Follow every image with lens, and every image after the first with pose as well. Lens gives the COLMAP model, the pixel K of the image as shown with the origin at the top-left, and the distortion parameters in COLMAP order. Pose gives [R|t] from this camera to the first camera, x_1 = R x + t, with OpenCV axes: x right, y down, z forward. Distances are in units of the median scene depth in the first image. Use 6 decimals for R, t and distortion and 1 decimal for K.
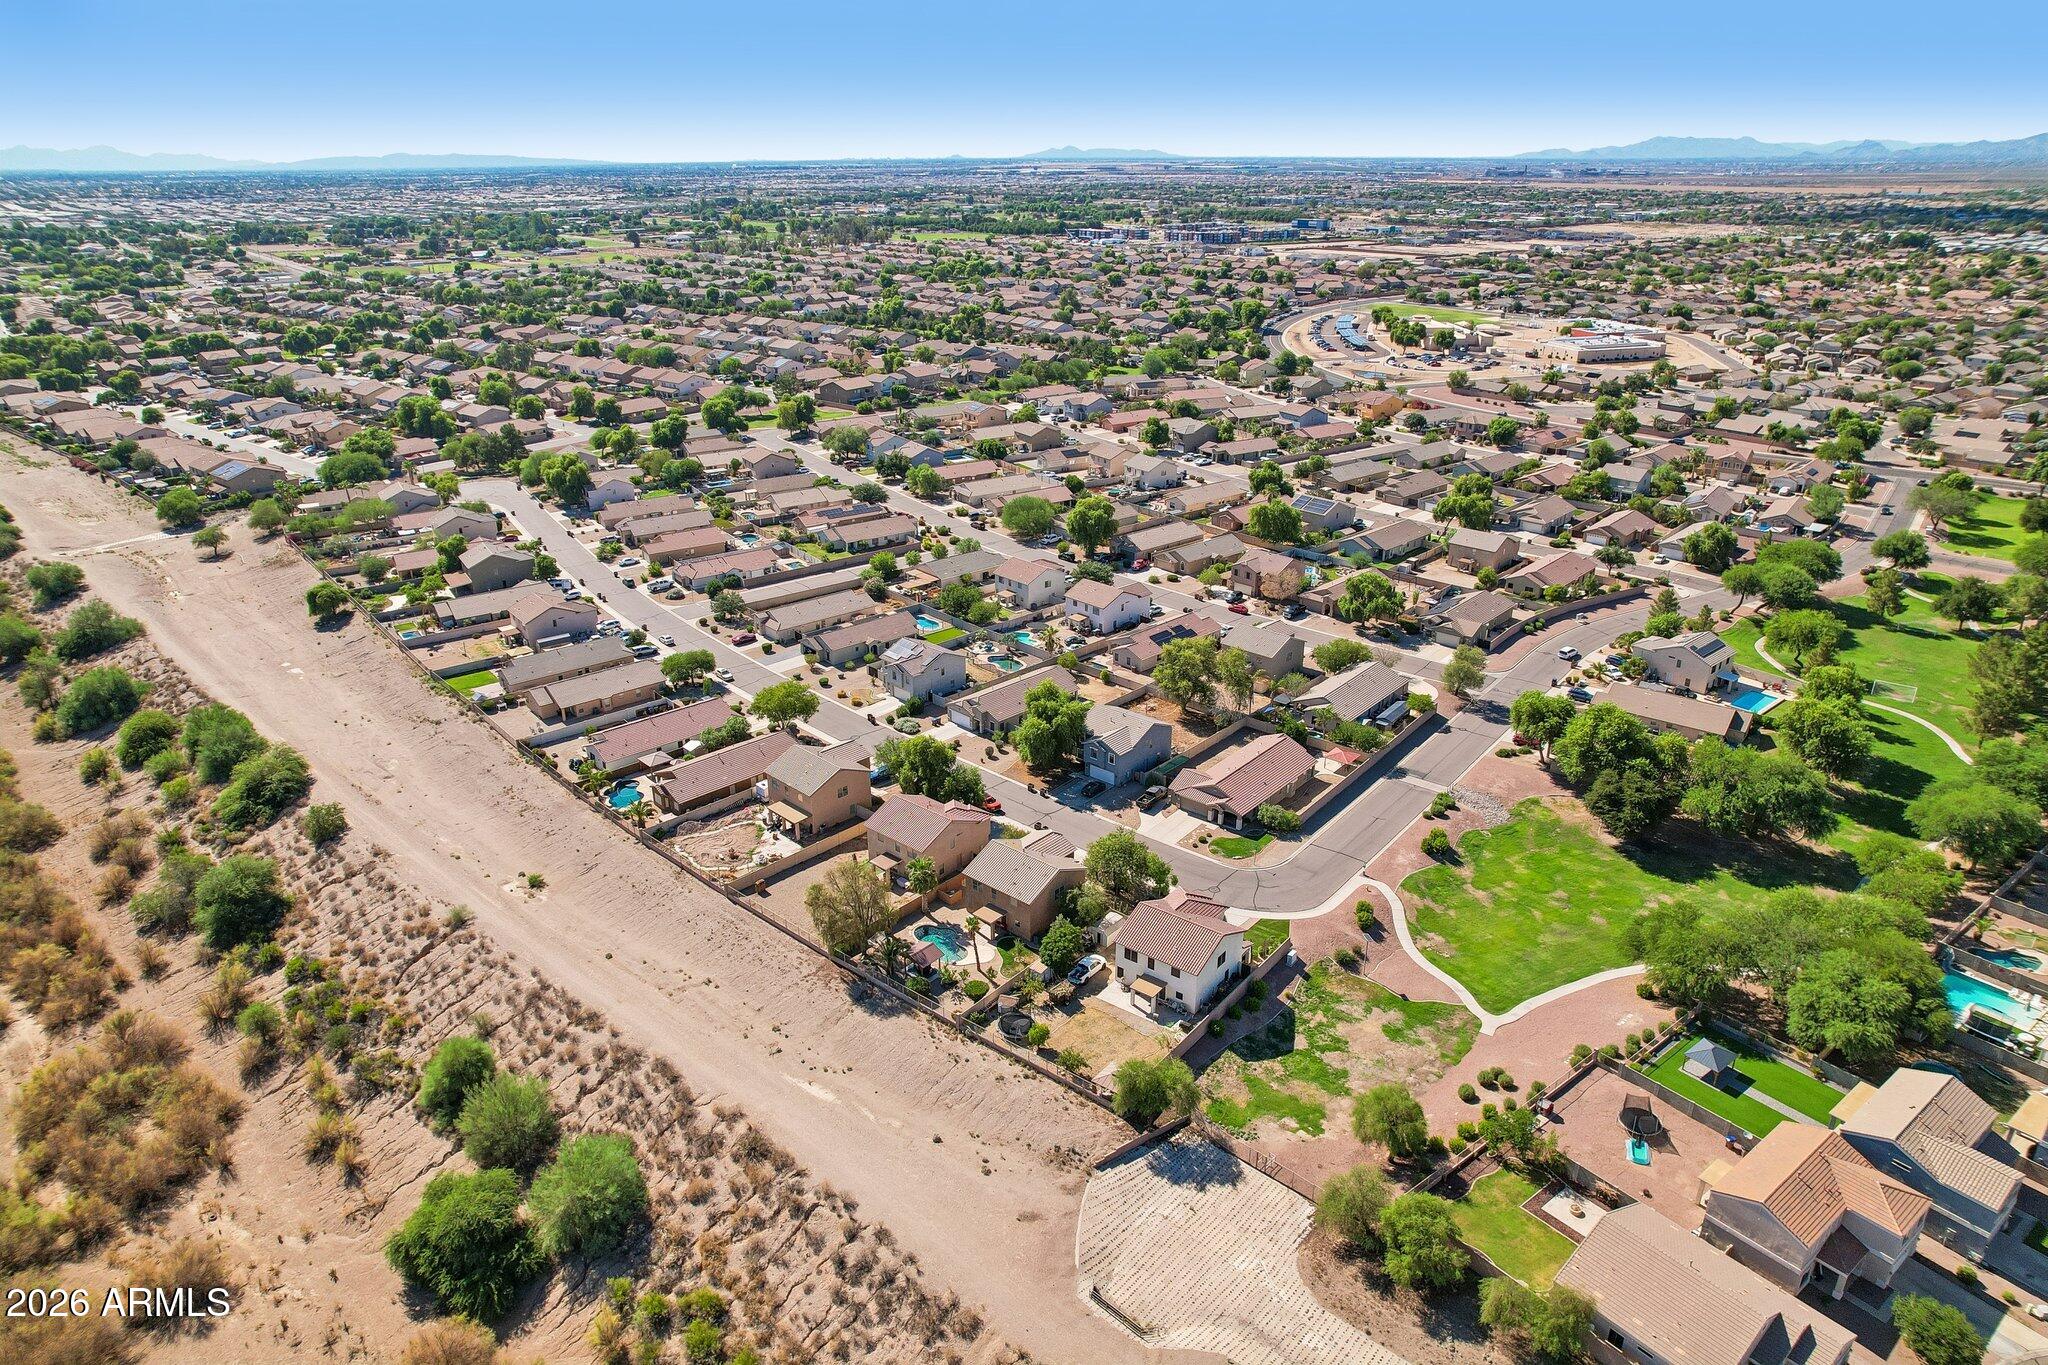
lens RADIAL K [[1306.3, 0, 1024.0], [0, 1306.3, 682.5], [0, 0, 1]] dist [-0.043529, -0.000515]
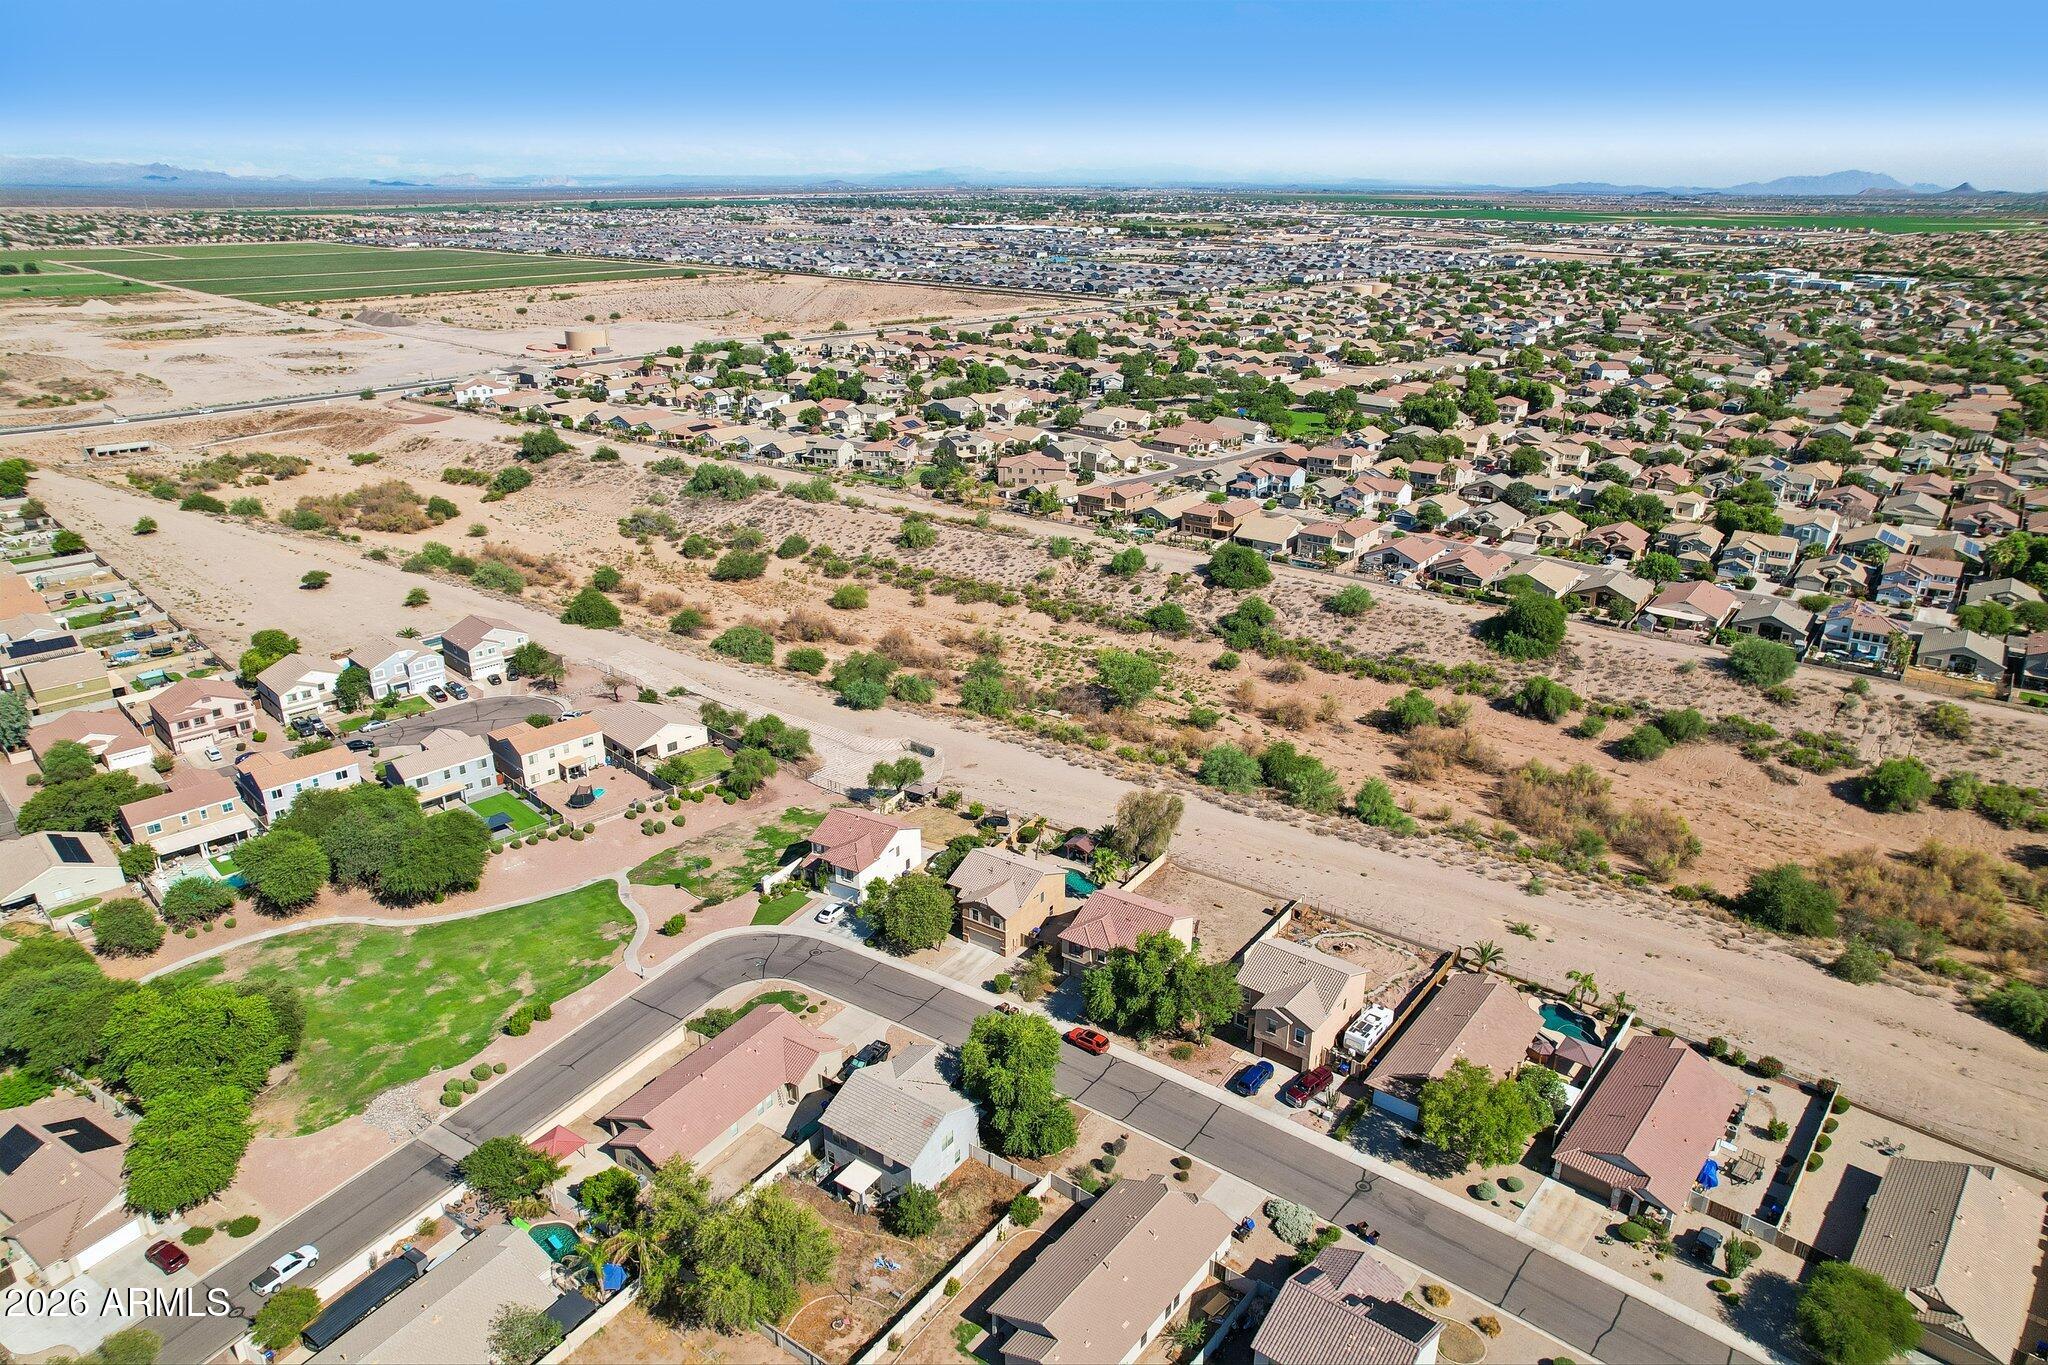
lens RADIAL K [[1306.3, 0, 1024.0], [0, 1306.3, 682.5], [0, 0, 1]] dist [-0.043529, -0.000515]
pose [[-0.992328, 0.046725, -0.114464, 0.098178], [-0.045182, 0.724734, 0.687545, -0.668257], [0.115081, 0.687442, -0.717063, 1.622682]]
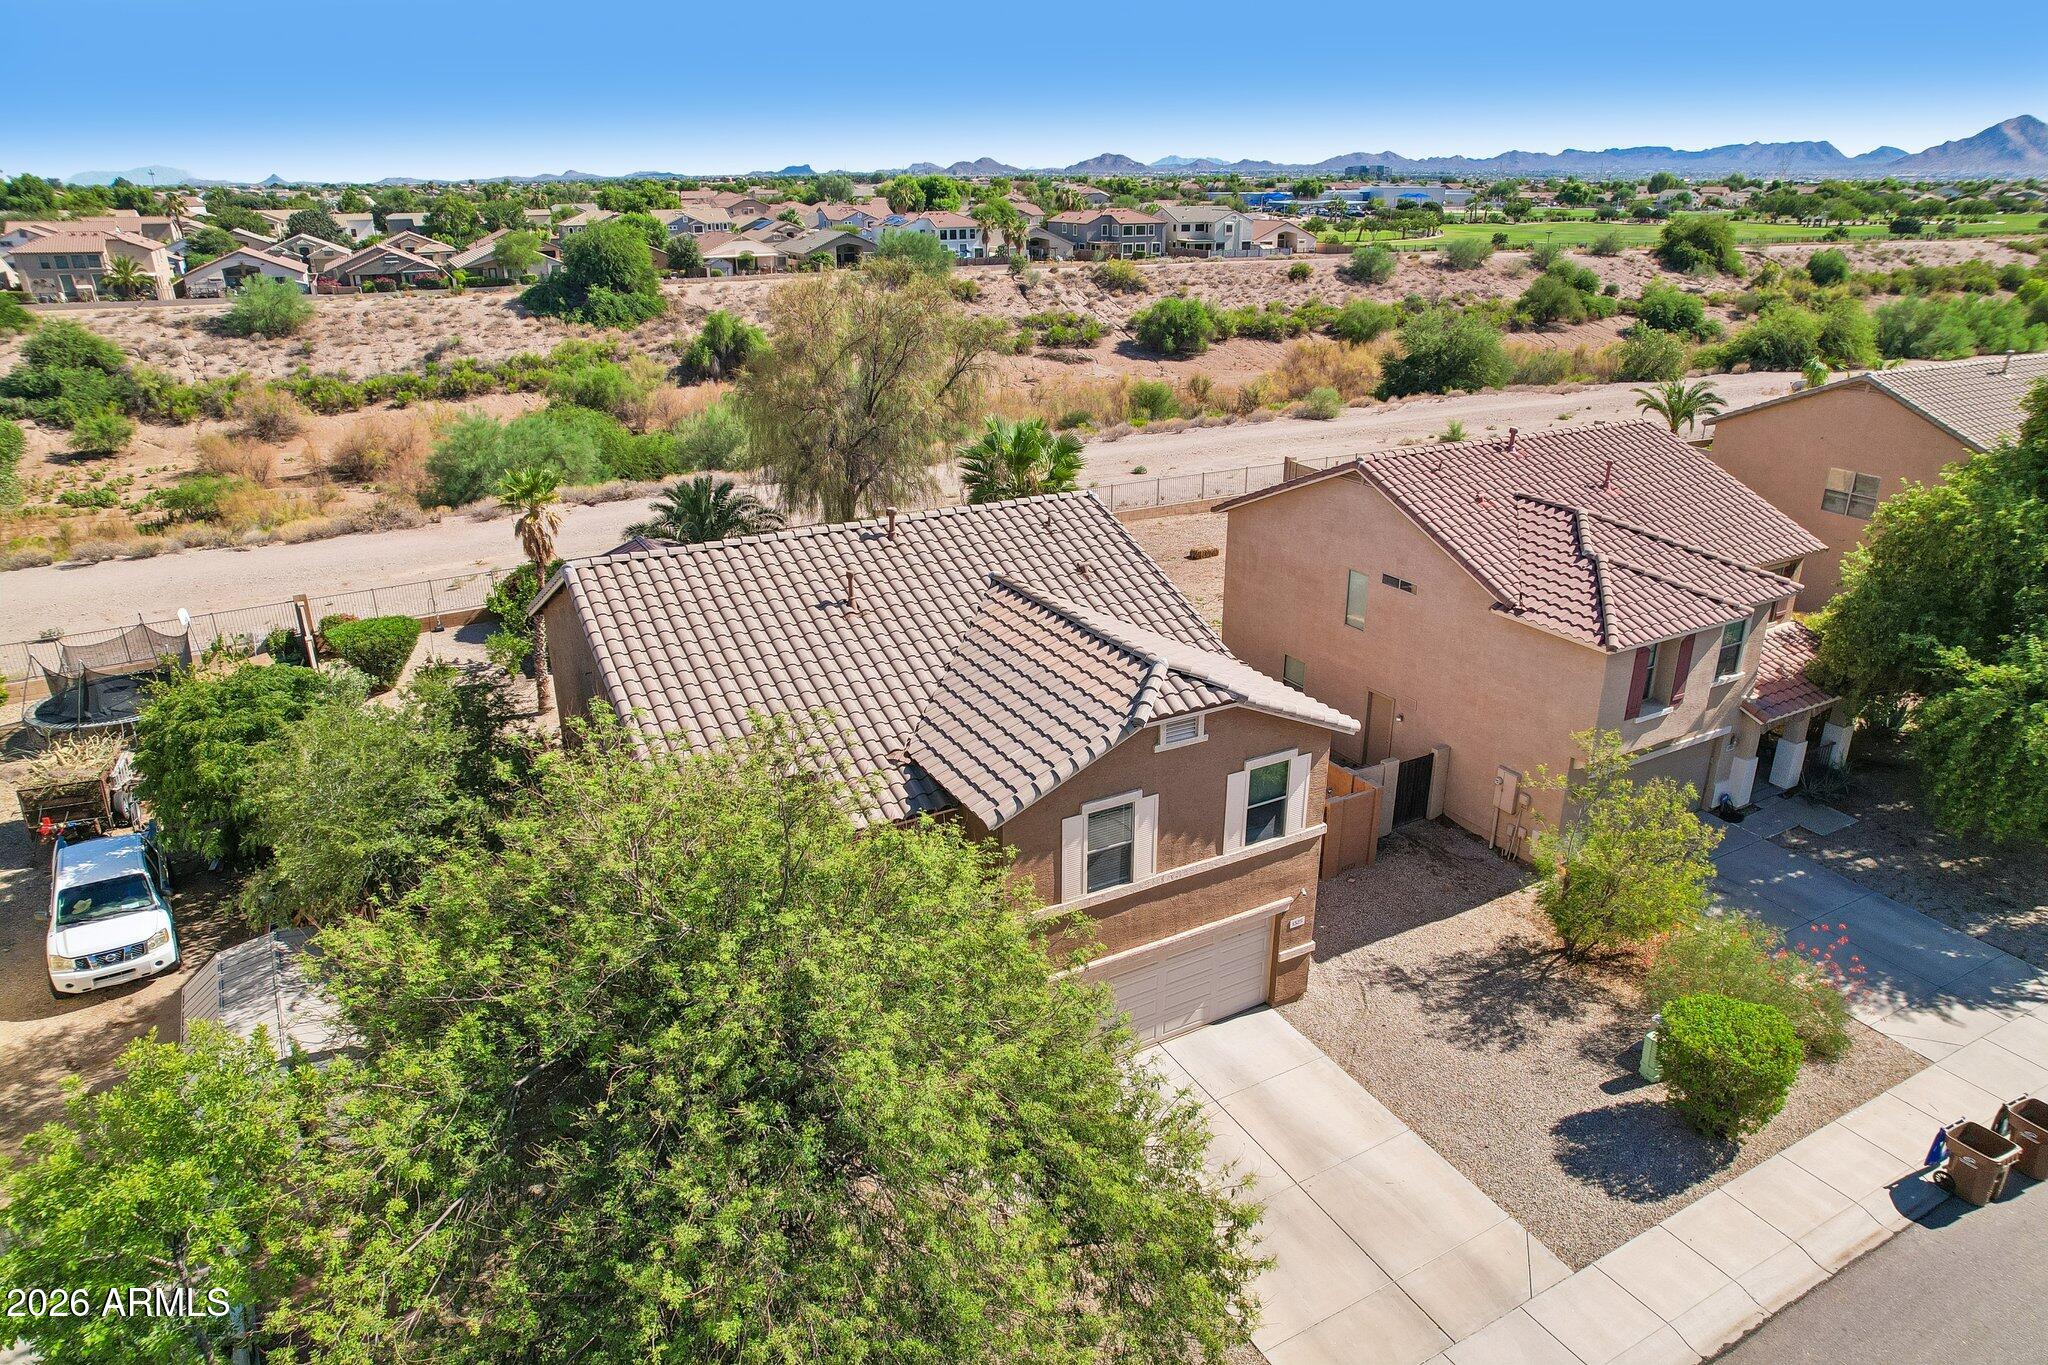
lens RADIAL K [[1315.1, 0, 1024.0], [0, 1315.1, 682.5], [0, 0, 1]] dist [-0.081590, 0.075276]
pose [[-0.336997, 0.347743, -0.874933, 0.140259], [-0.352265, 0.815225, 0.459693, 0.065040], [0.873122, 0.463123, -0.152230, 1.040065]]
